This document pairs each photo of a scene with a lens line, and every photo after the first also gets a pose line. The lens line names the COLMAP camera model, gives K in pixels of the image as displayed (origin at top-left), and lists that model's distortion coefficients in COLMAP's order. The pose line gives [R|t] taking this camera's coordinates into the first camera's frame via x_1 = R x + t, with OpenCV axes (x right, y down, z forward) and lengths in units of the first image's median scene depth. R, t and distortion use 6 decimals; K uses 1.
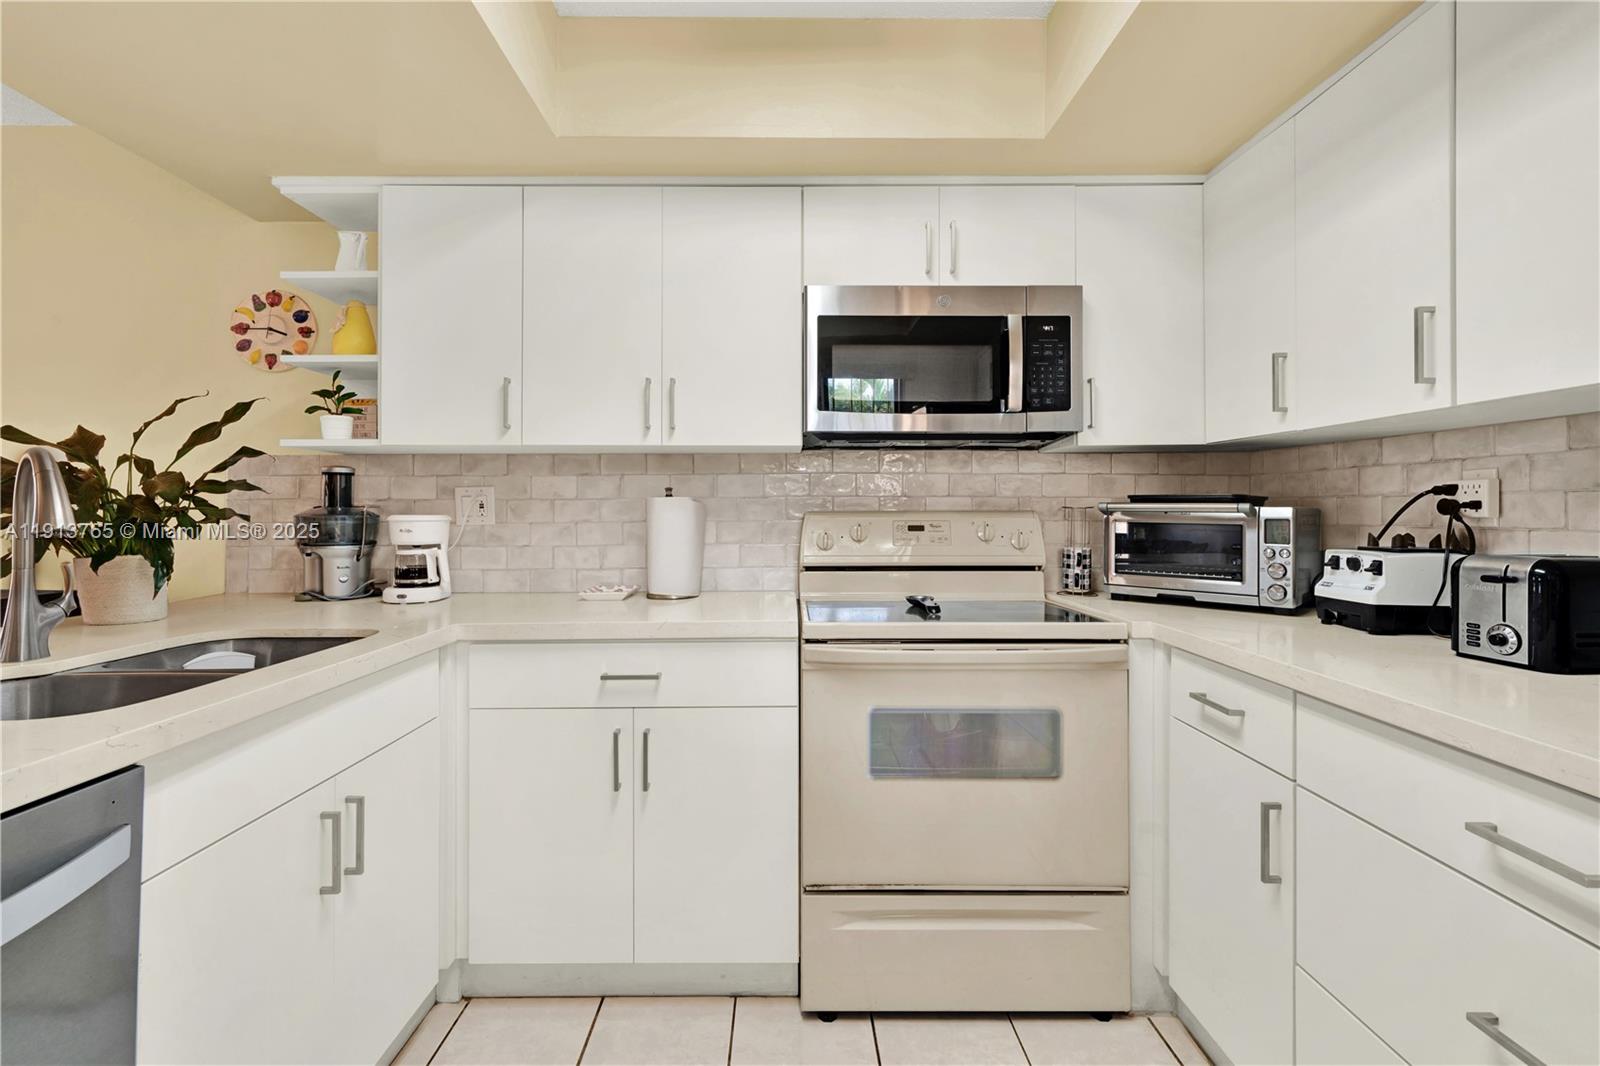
lens RADIAL K [[739.9, 0, 794.3], [0, 739.9, 503.3], [0, 0, 1]] dist [0.000090, -0.000060]
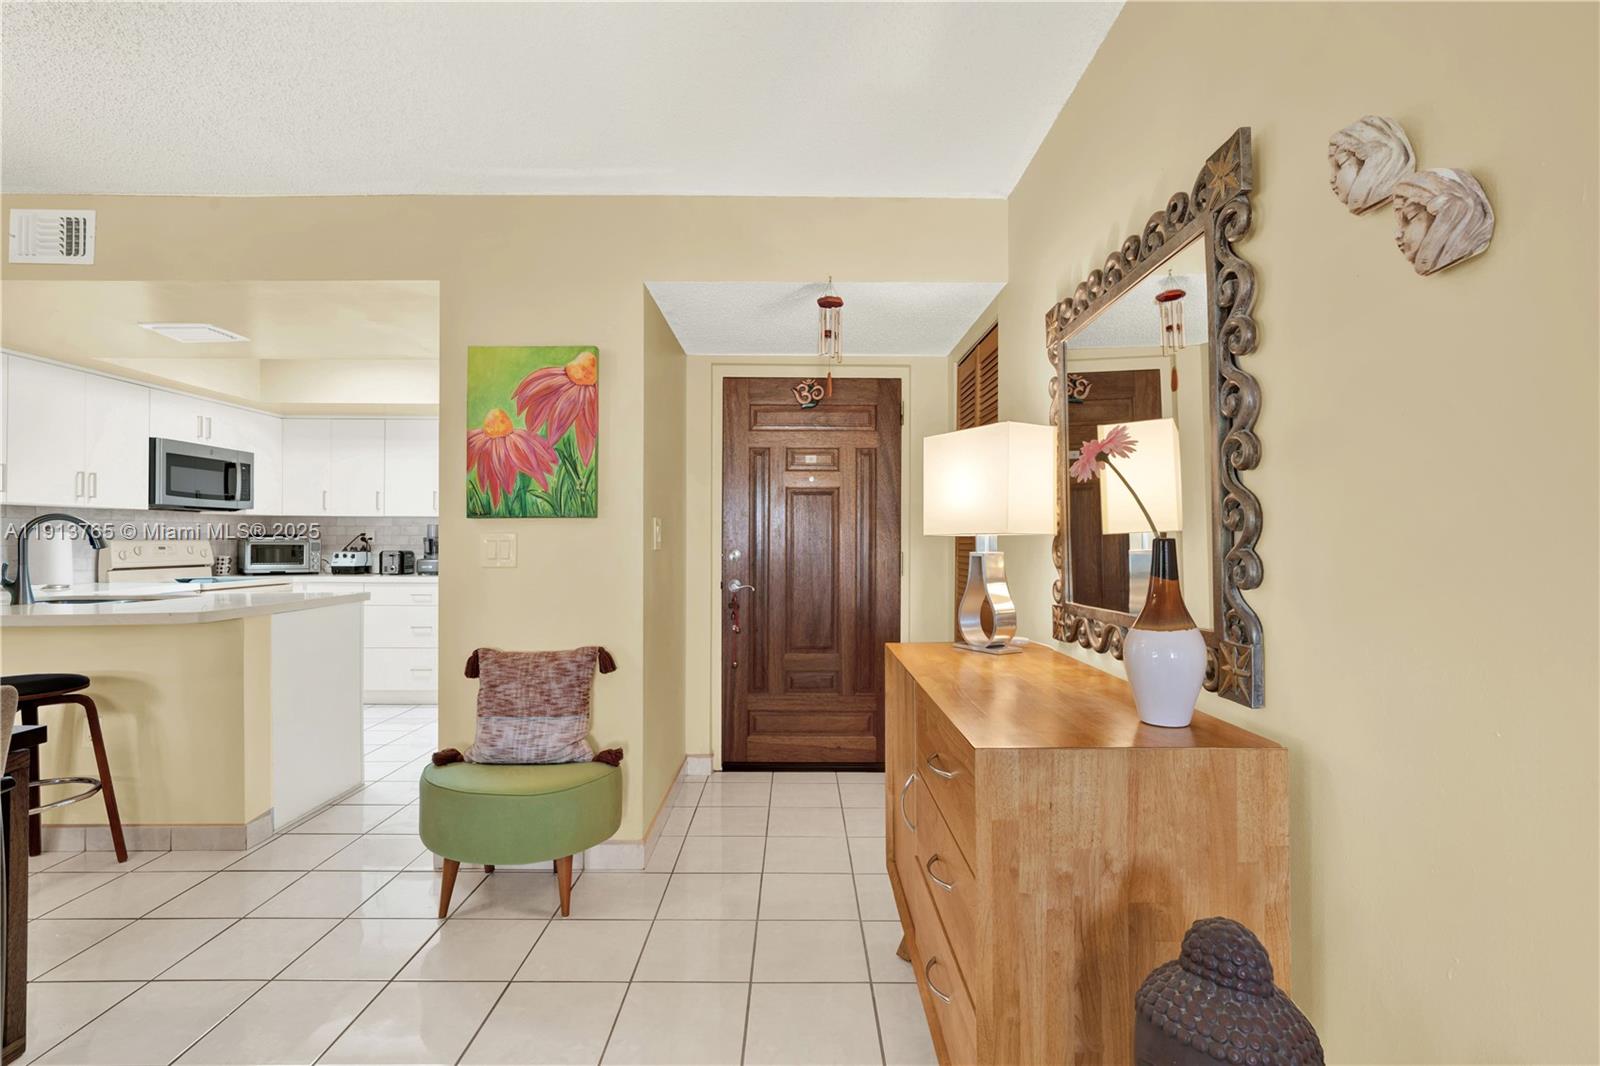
lens RADIAL K [[730.7, 0, 795.4], [0, 730.7, 539.6], [0, 0, 1]] dist [0.001625, 0.000501]
pose [[0.005929, 0.002685, 0.999979, -2.038381], [-0.012018, 0.999924, -0.002614, -0.006633], [-0.999910, -0.012002, 0.005961, -0.861507]]
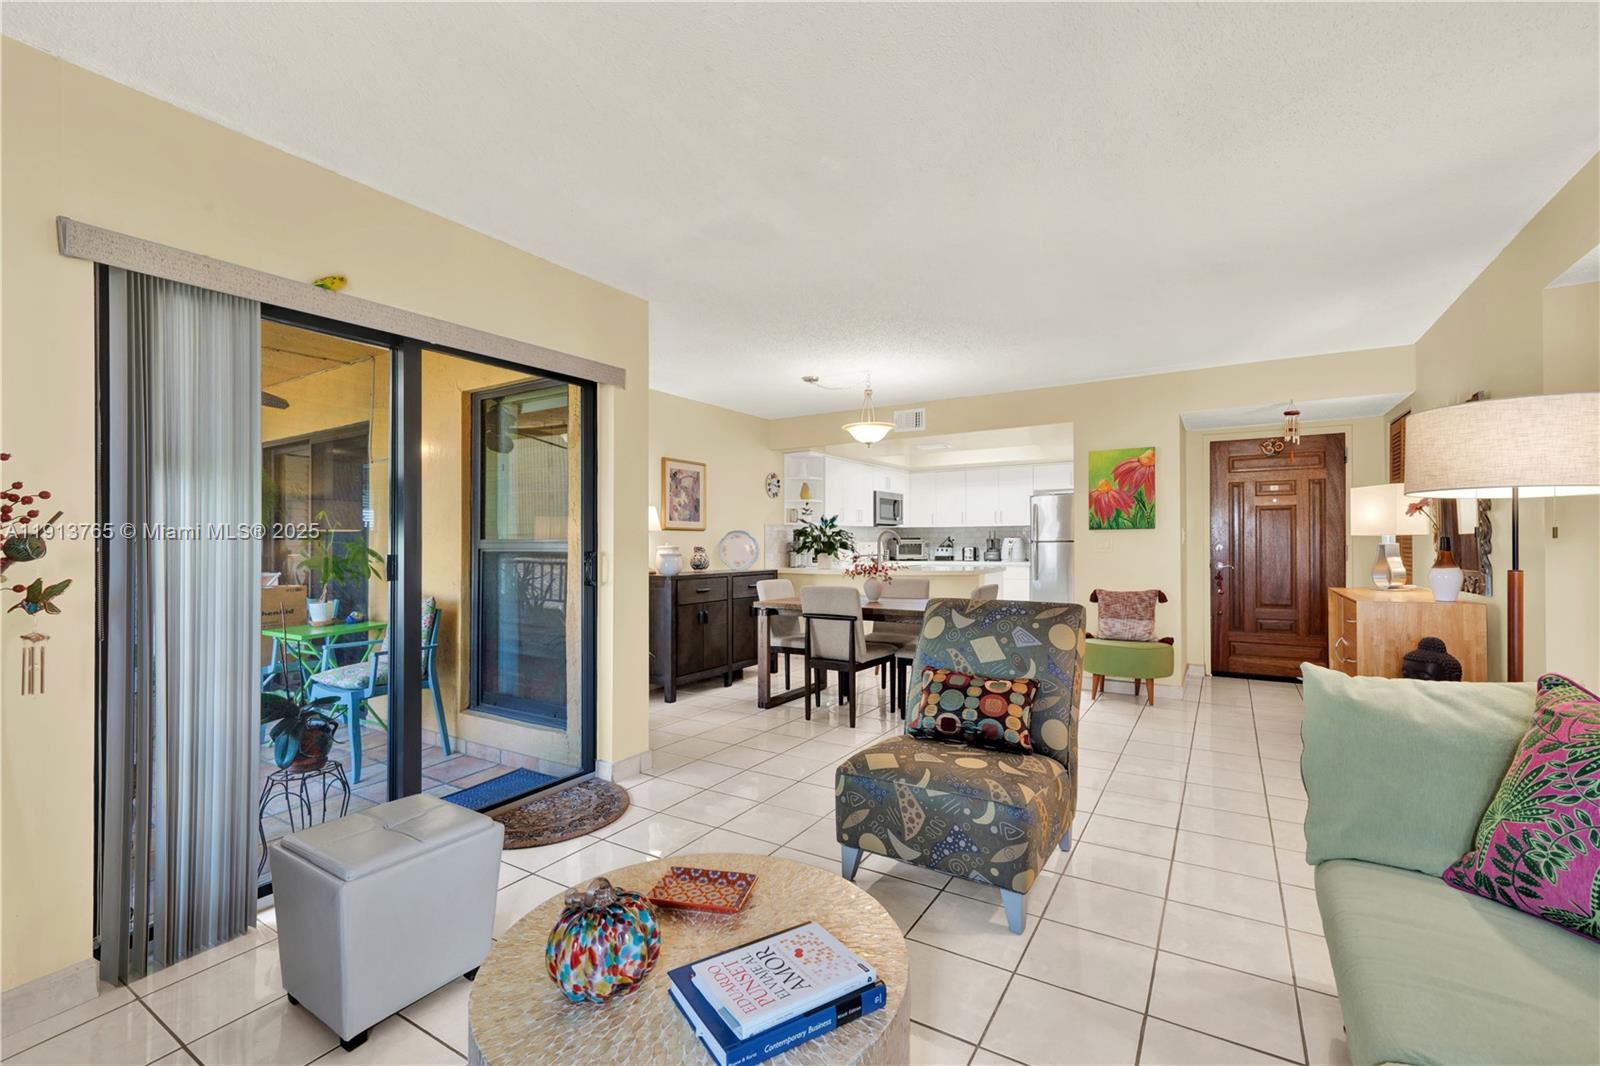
lens RADIAL K [[683.8, 0, 796.4], [0, 683.8, 542.4], [0, 0, 1]] dist [0.000346, 0.000151]
pose [[0.534941, -0.003627, 0.844882, -3.515465], [-0.002000, 0.999983, 0.005559, -0.005082], [-0.844887, -0.004664, 0.534924, -0.740033]]
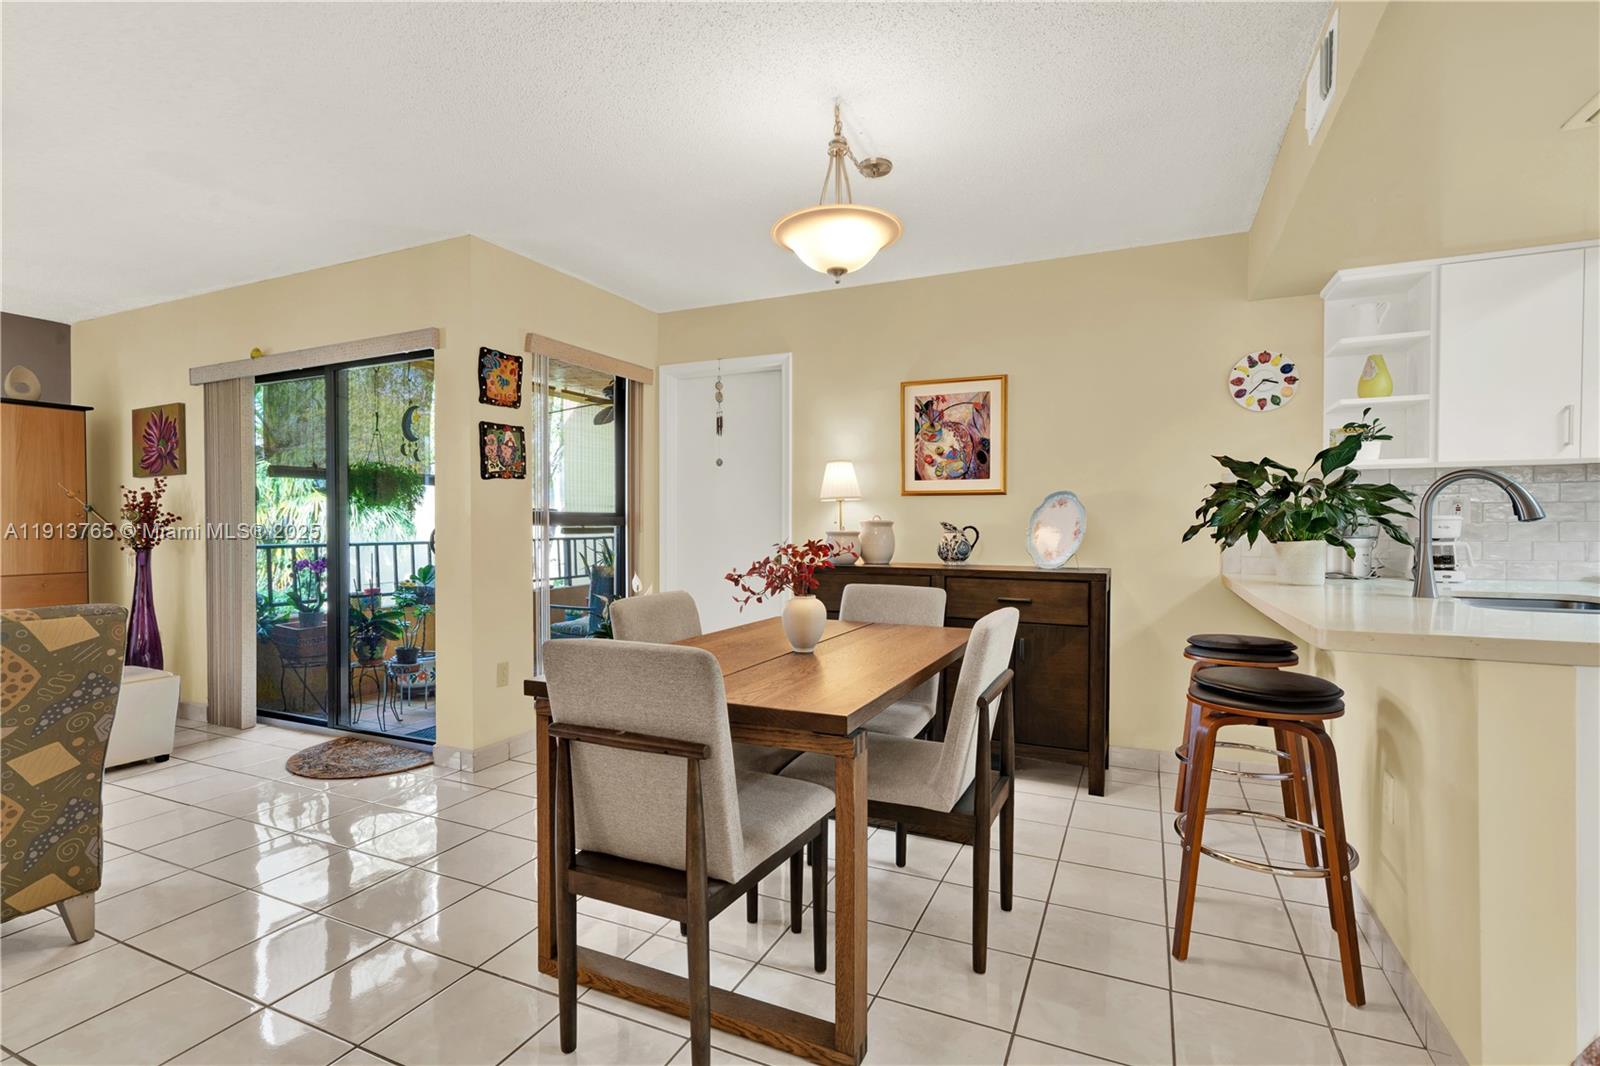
lens RADIAL K [[754.9, 0, 795.0], [0, 754.9, 536.7], [0, 0, 1]] dist [0.001431, 0.000165]
pose [[0.905461, 0.006622, -0.424378, -0.996776], [0.003530, 0.999726, 0.023130, 0.019424], [0.424415, -0.022442, 0.905190, -0.701004]]
